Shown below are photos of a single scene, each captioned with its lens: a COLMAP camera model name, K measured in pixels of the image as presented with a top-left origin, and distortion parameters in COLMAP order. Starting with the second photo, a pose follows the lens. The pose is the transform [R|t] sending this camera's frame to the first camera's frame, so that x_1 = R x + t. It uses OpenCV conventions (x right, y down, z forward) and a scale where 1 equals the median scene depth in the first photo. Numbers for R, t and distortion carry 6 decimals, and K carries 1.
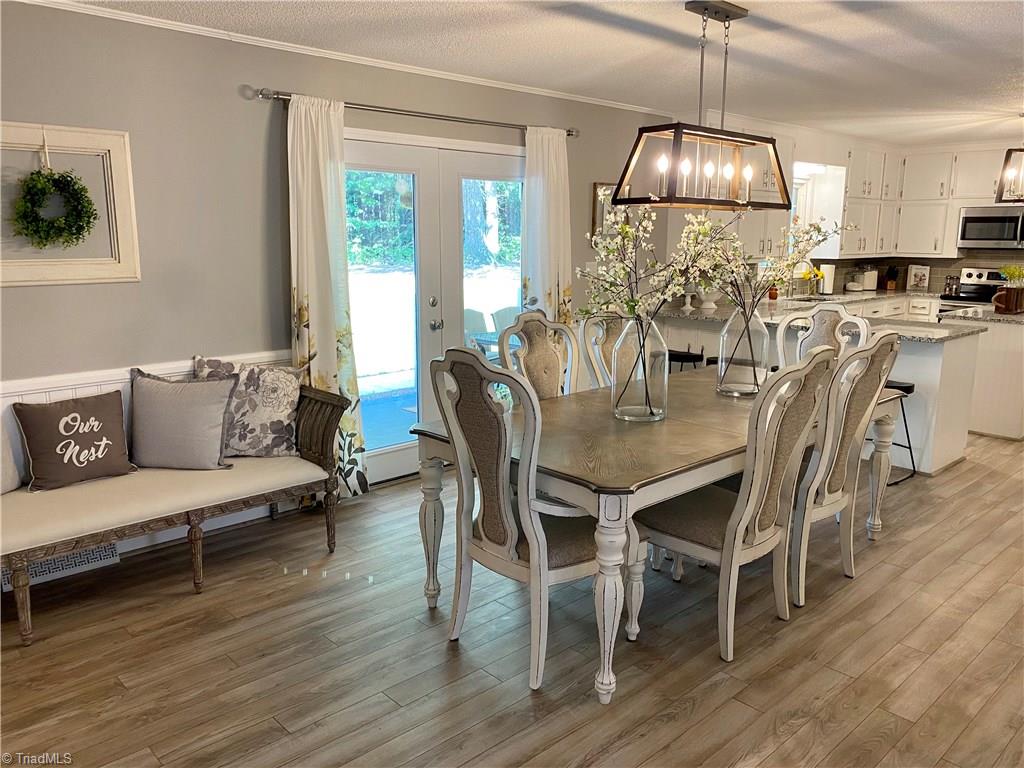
lens RADIAL K [[787.5, 0, 510.0], [0, 787.5, 378.1], [0, 0, 1]] dist [0.014035, 0.003114]
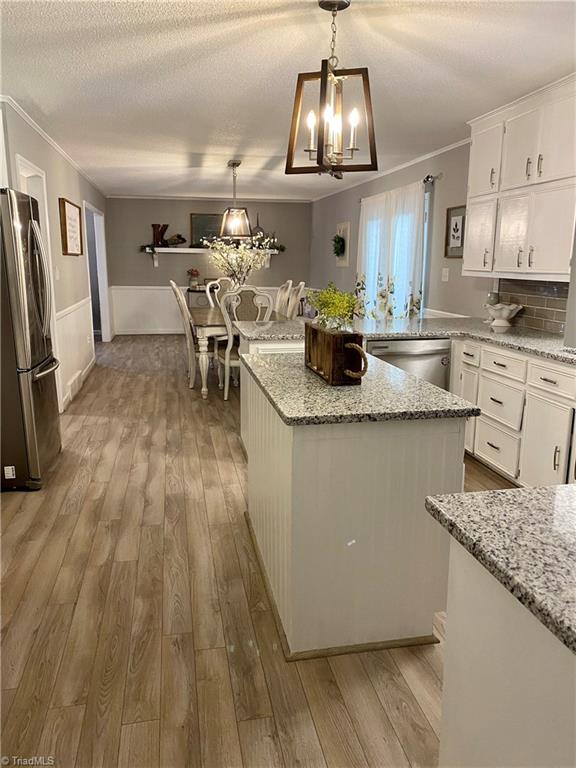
lens RADIAL K [[590.7, 0, 289.9], [0, 590.7, 383.4], [0, 0, 1]] dist [0.014035, 0.003114]
pose [[-0.524268, 0.169042, -0.834606, 0.778730], [-0.173375, 0.938381, 0.298968, -0.152848], [0.833717, 0.301439, -0.462656, 0.916772]]
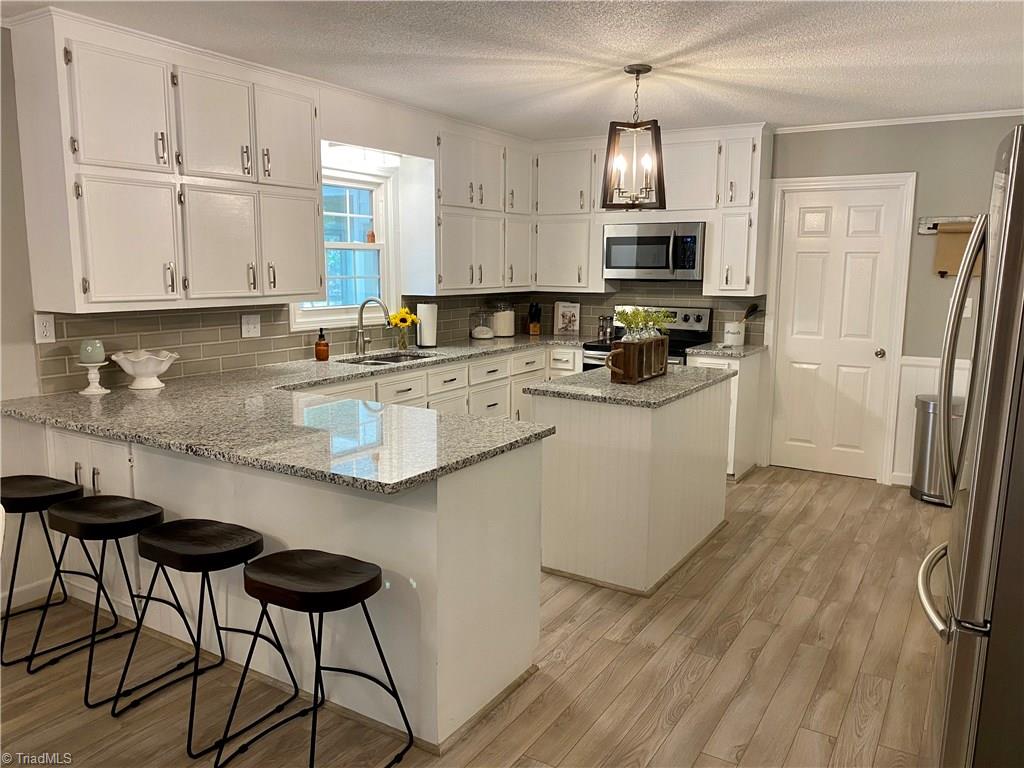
lens RADIAL K [[787.5, 0, 514.9], [0, 787.5, 387.9], [0, 0, 1]] dist [0.014035, 0.003114]
pose [[0.960914, -0.041247, 0.273756, 0.283732], [0.048461, 0.998632, -0.019641, -0.053547], [-0.272571, 0.032140, 0.961599, 0.323626]]
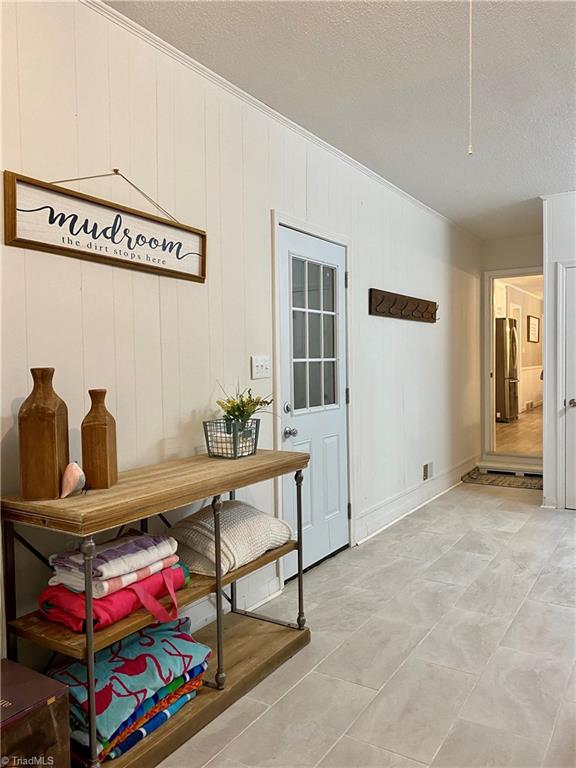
lens RADIAL K [[590.7, 0, 288.2], [0, 590.7, 382.6], [0, 0, 1]] dist [0.014035, 0.003114]
pose [[-0.967315, 0.022019, -0.252619, 1.288820], [-0.038180, 0.972220, 0.230936, -0.264077], [0.250686, 0.233033, -0.939602, 1.625221]]
